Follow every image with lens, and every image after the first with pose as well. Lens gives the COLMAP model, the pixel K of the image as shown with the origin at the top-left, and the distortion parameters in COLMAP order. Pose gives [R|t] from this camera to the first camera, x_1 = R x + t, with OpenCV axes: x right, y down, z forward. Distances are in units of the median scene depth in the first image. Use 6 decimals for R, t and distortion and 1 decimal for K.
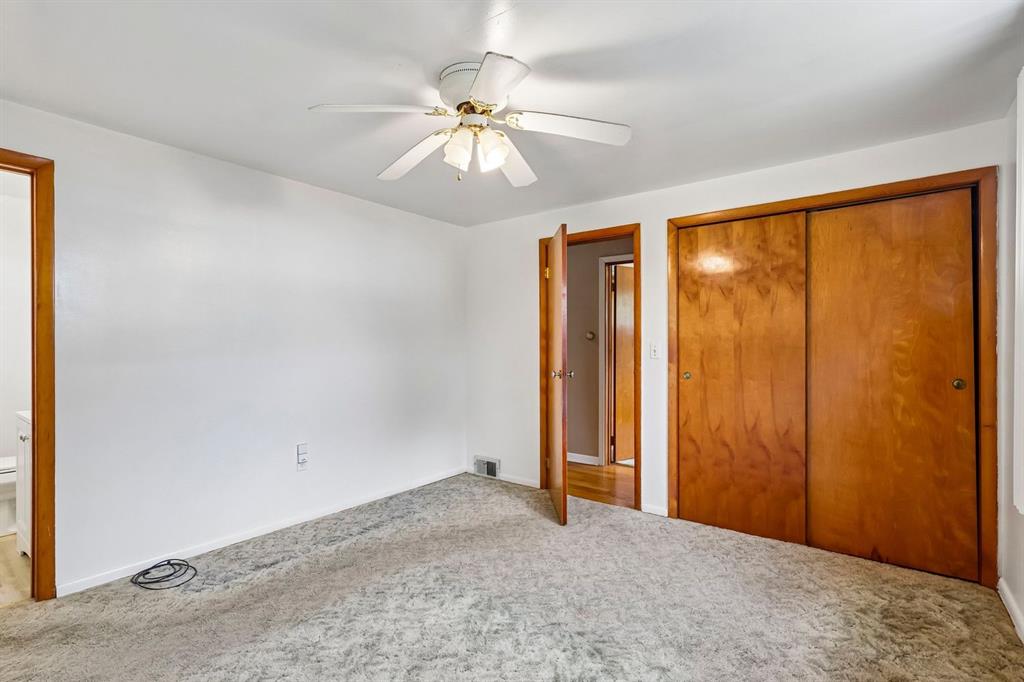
lens RADIAL K [[488.5, 0, 513.0], [0, 488.5, 344.8], [0, 0, 1]] dist [0.000856, 0.000468]
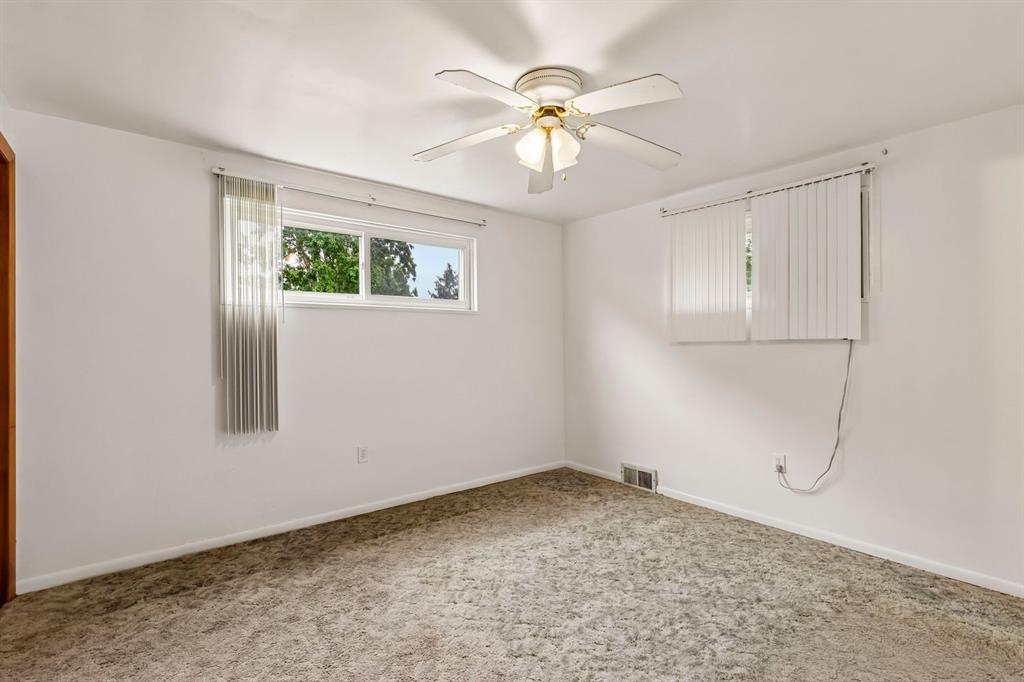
lens RADIAL K [[479.3, 0, 513.0], [0, 479.3, 339.5], [0, 0, 1]] dist [0.000480, 0.000676]
pose [[-0.975691, 0.006560, 0.219053, -0.138531], [0.006634, 0.999978, -0.000399, 0.003953], [-0.219050, 0.001063, -0.975713, 1.340778]]
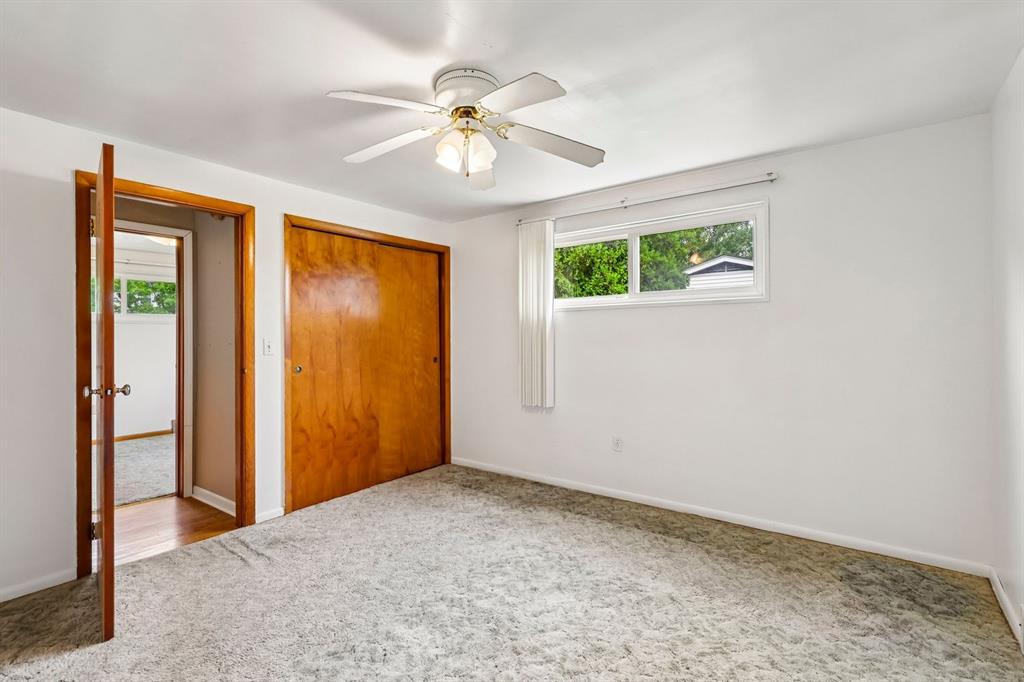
lens RADIAL K [[479.3, 0, 513.0], [0, 479.3, 339.5], [0, 0, 1]] dist [0.000480, 0.000676]
pose [[-0.022740, -0.002461, 0.999738, -0.735178], [0.013158, 0.999910, 0.002761, 0.002361], [-0.999655, 0.013218, -0.022706, 0.621037]]
